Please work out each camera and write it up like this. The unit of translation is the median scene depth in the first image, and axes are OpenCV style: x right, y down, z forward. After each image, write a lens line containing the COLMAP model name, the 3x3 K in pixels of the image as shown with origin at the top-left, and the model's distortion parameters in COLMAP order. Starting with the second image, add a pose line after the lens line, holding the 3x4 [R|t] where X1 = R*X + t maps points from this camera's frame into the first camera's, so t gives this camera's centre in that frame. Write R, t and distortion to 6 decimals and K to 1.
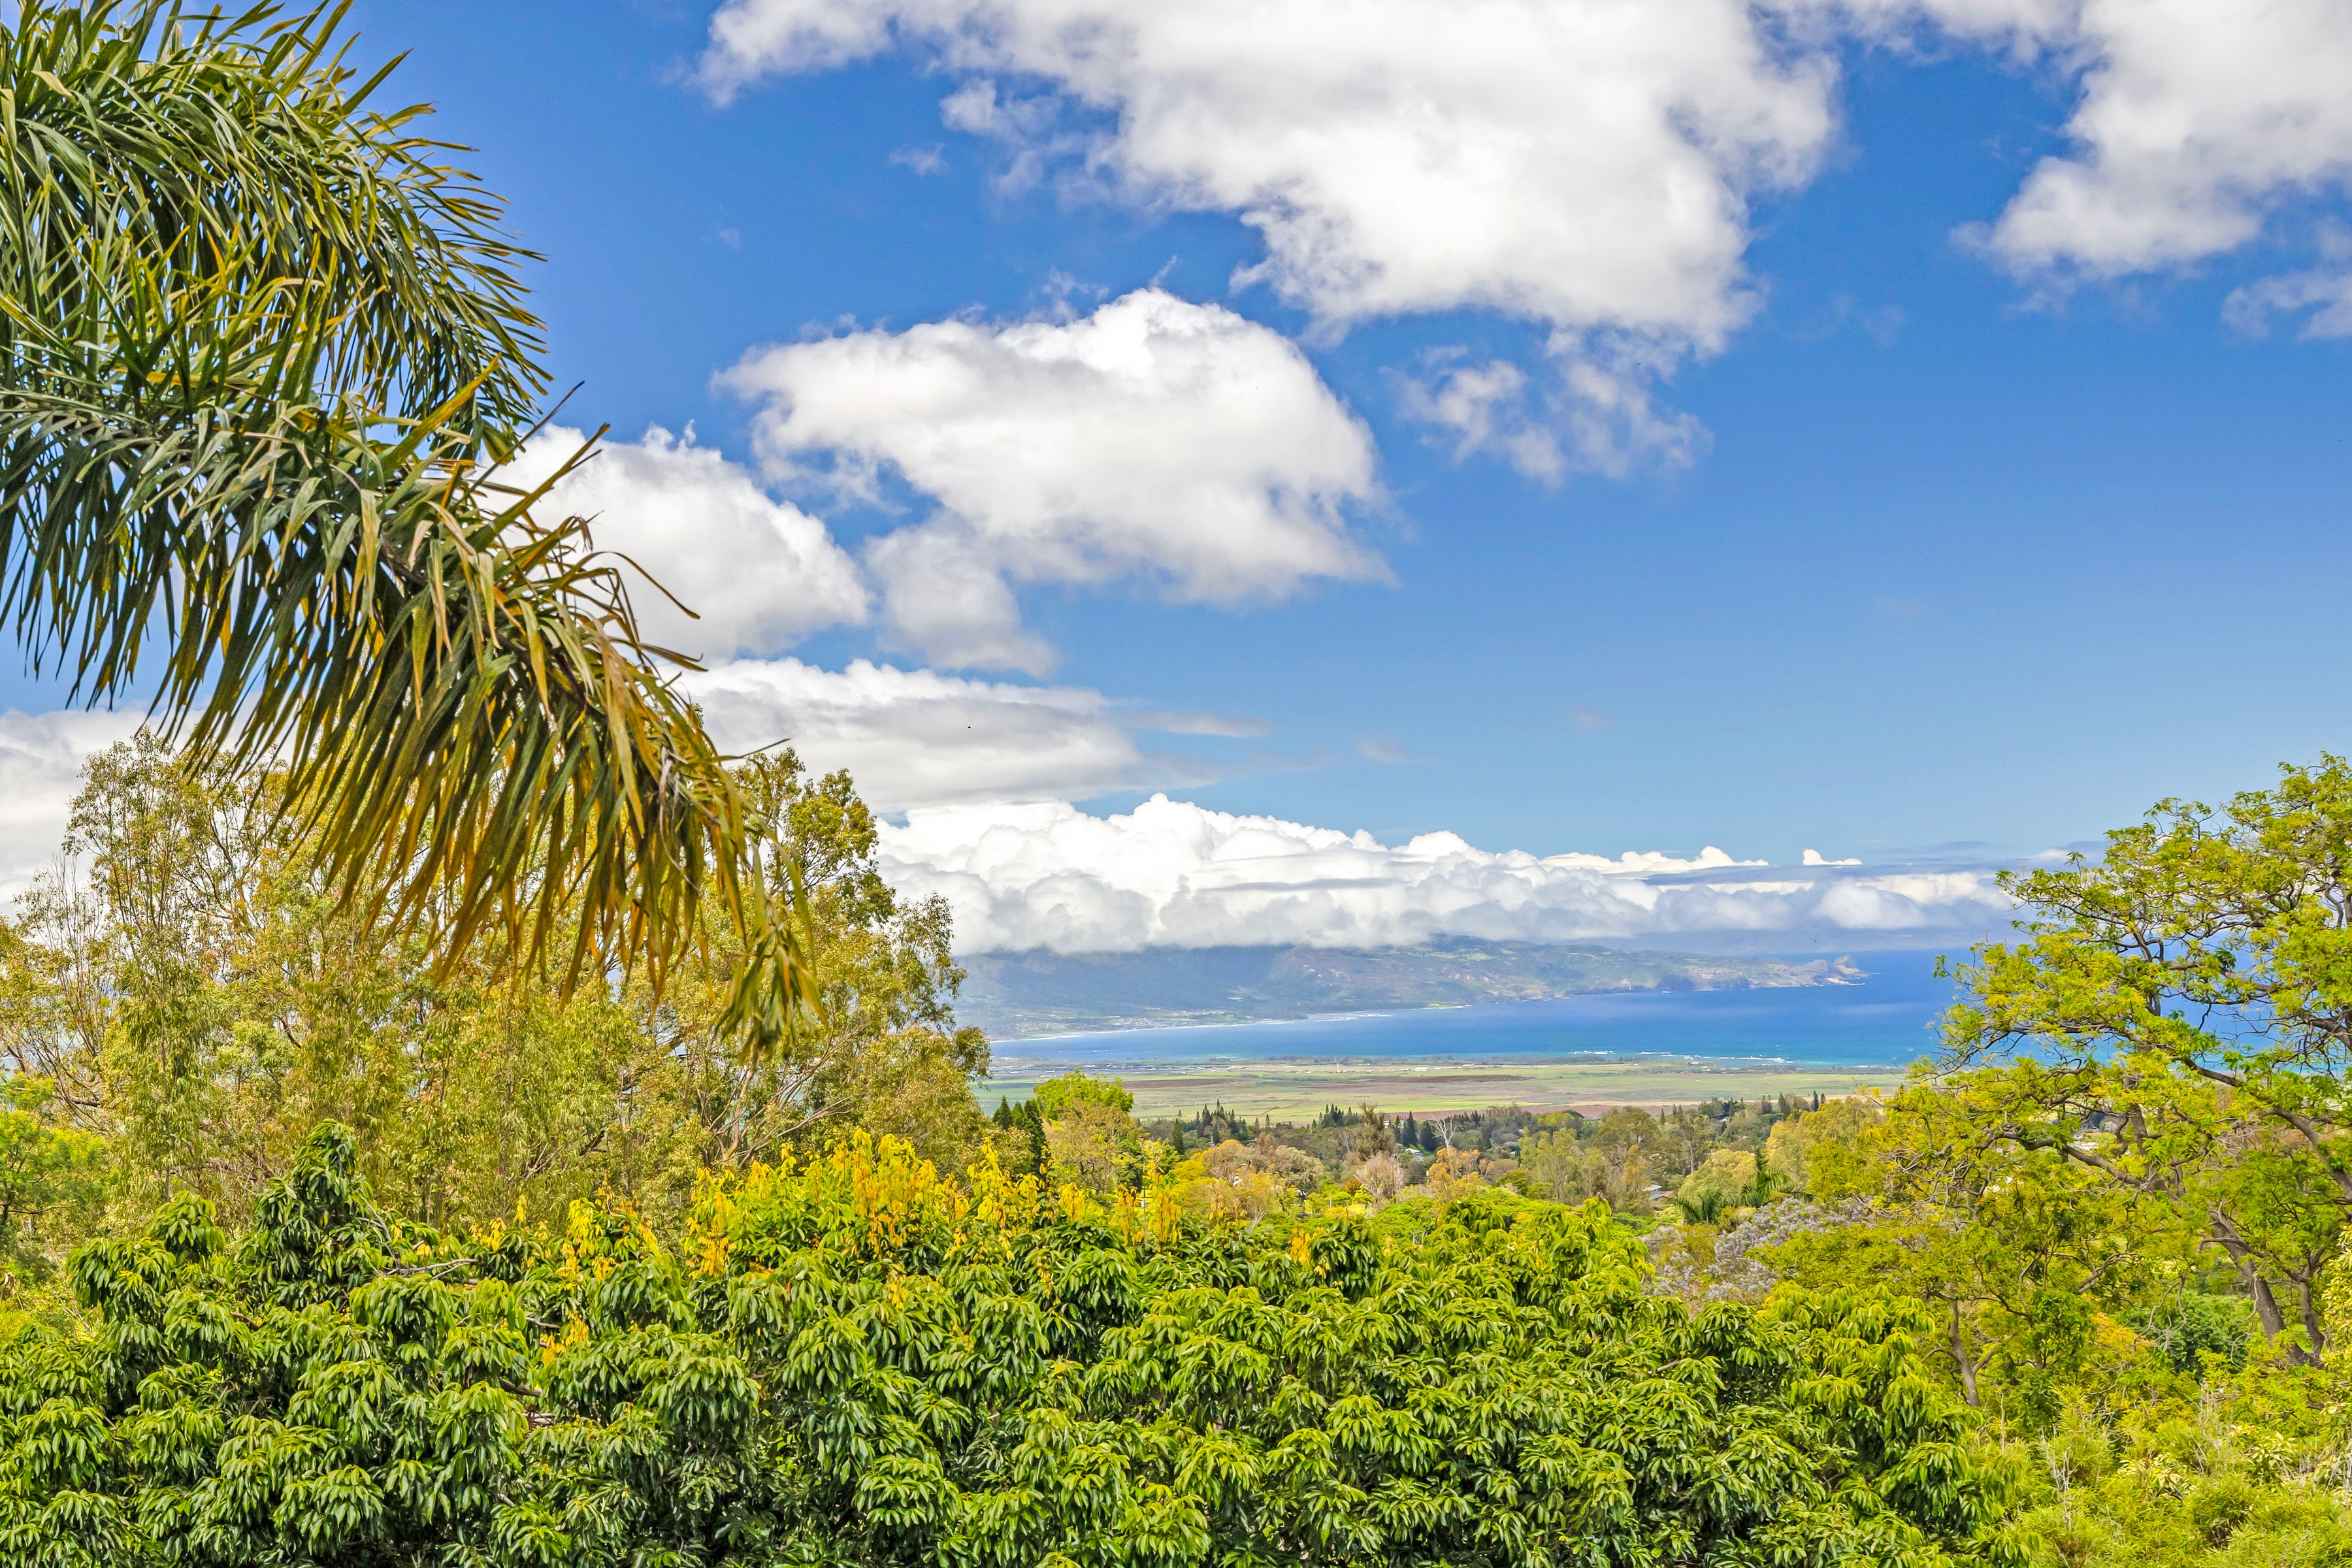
lens RADIAL K [[3027.3, 0, 1176.1], [0, 3027.3, 887.4], [0, 0, 1]] dist [0.018941, 0.042792]
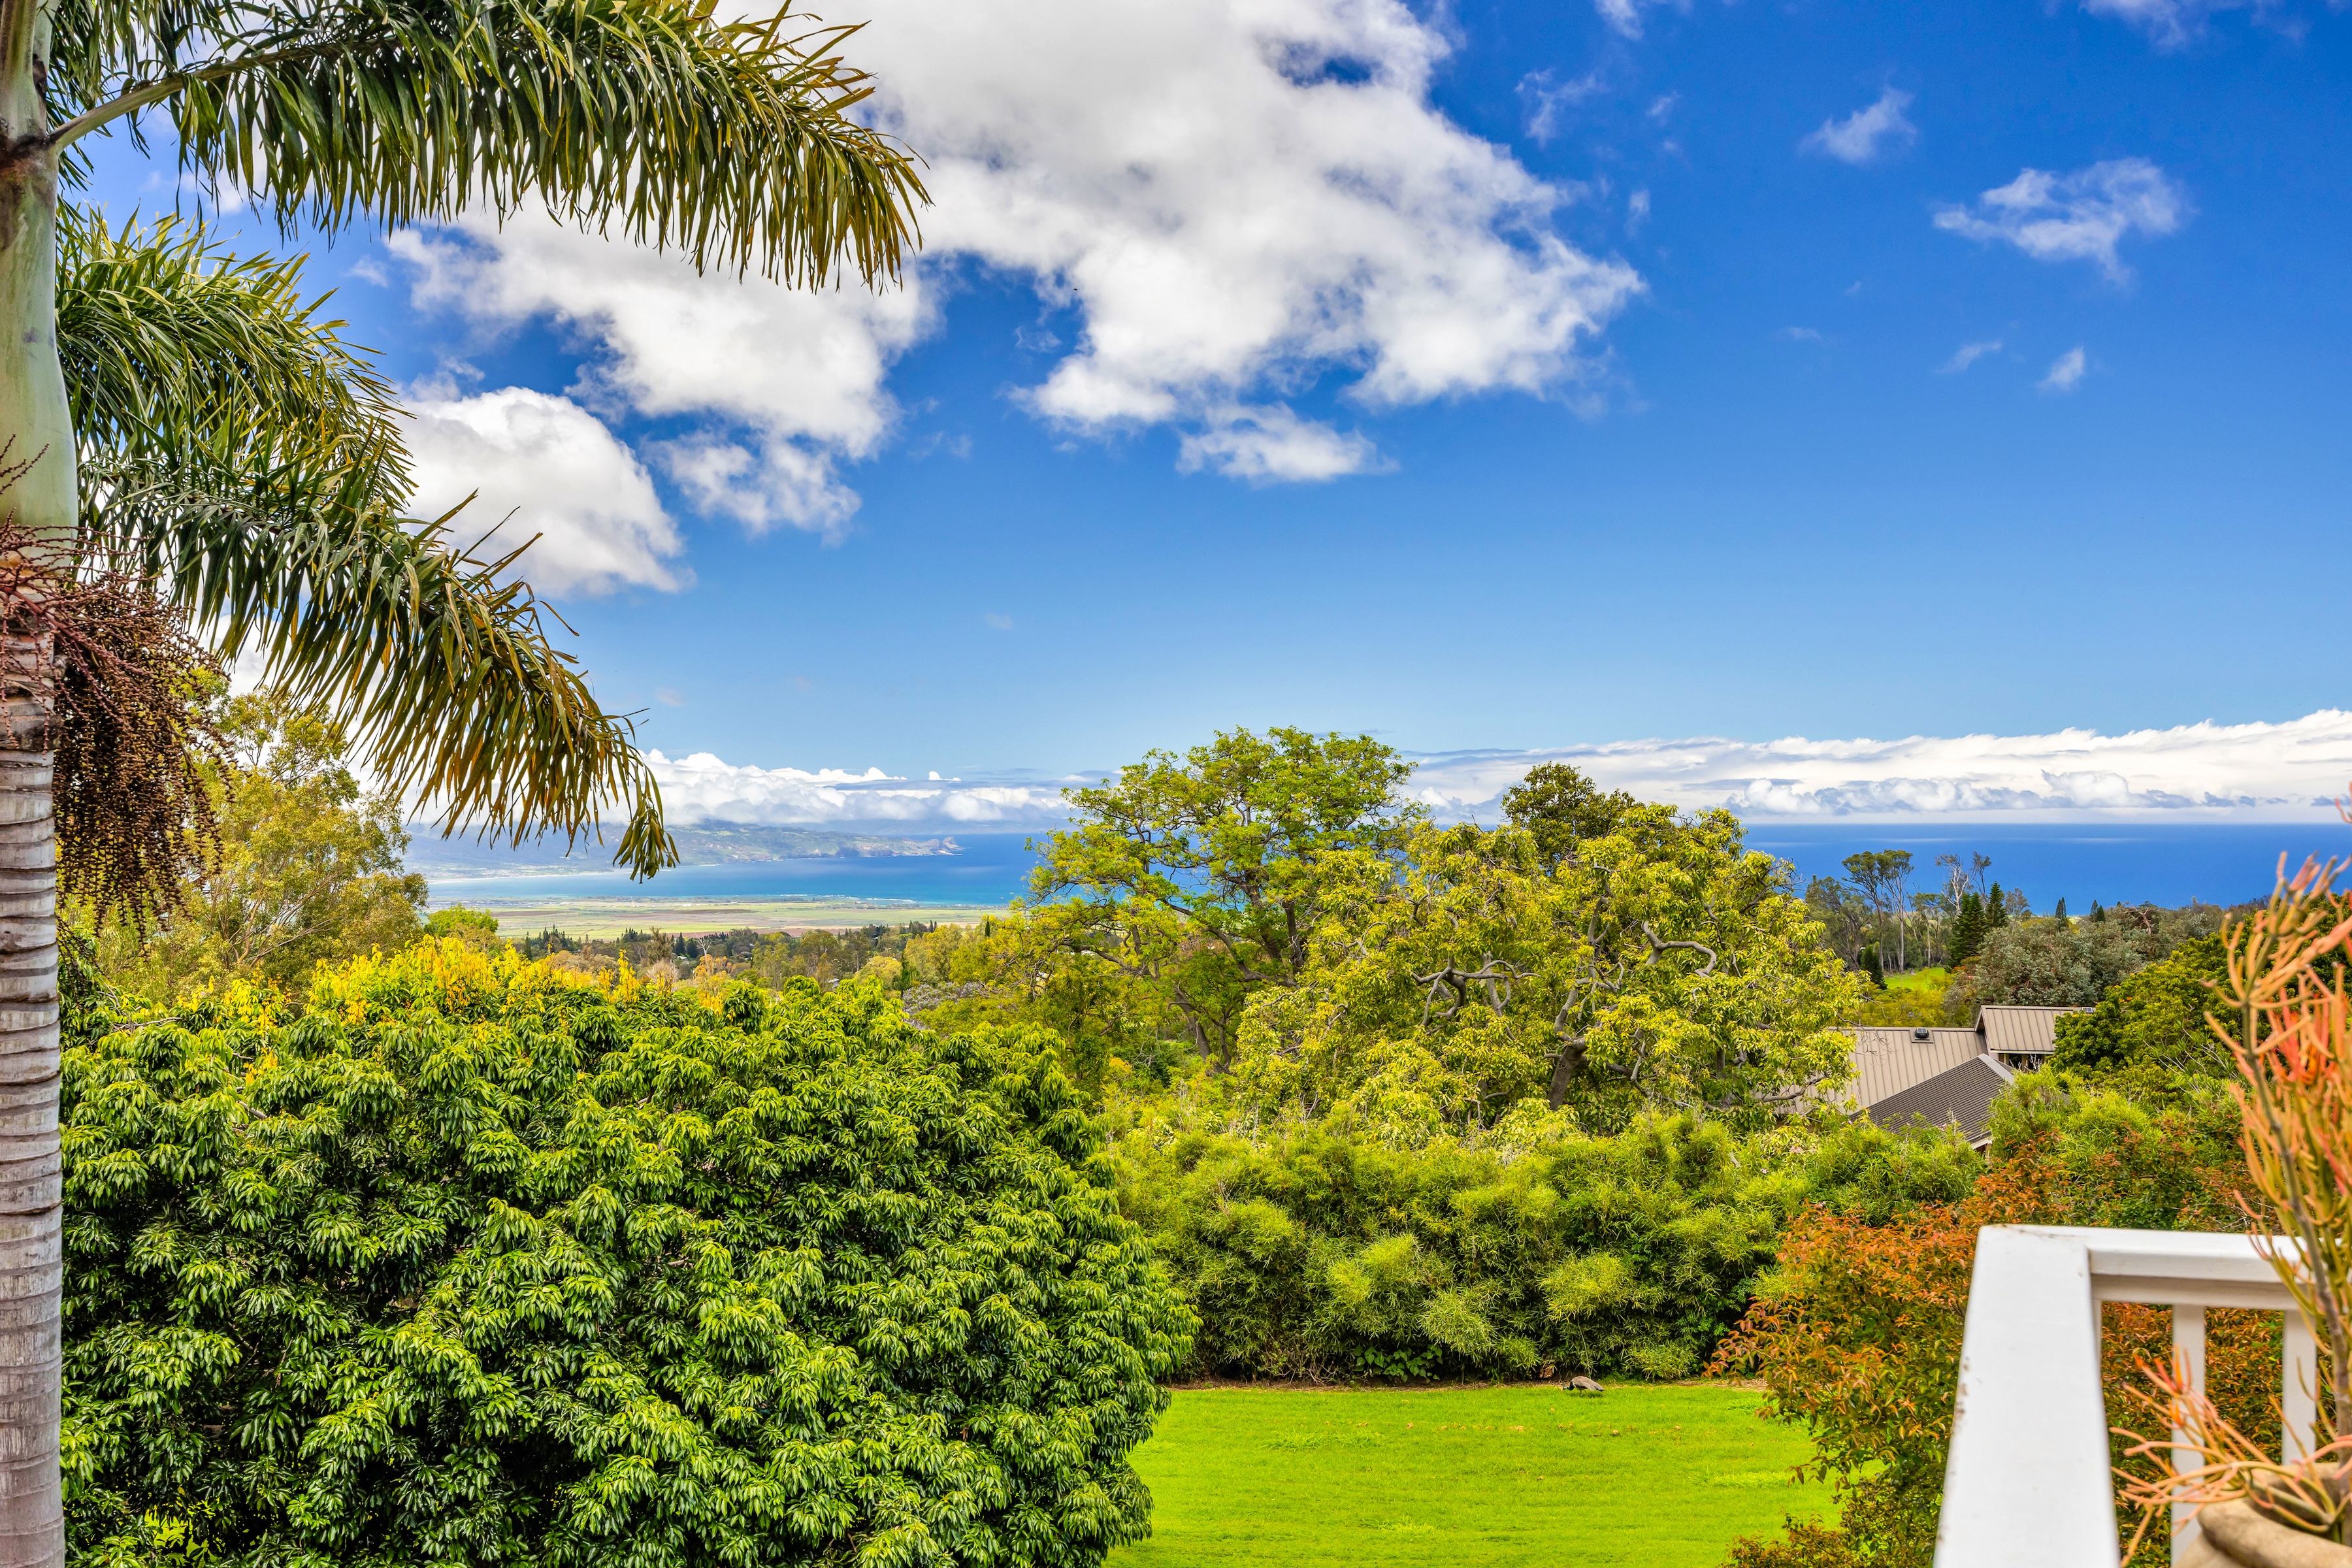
lens RADIAL K [[2376.8, 0, 1176.0], [0, 2376.8, 784.0], [0, 0, 1]] dist [0.010352, 0.169293]
pose [[0.913025, 0.027342, 0.406985, -0.271906], [-0.026475, 0.999619, -0.007763, 0.001371], [-0.407042, -0.003687, 0.913402, -0.307868]]
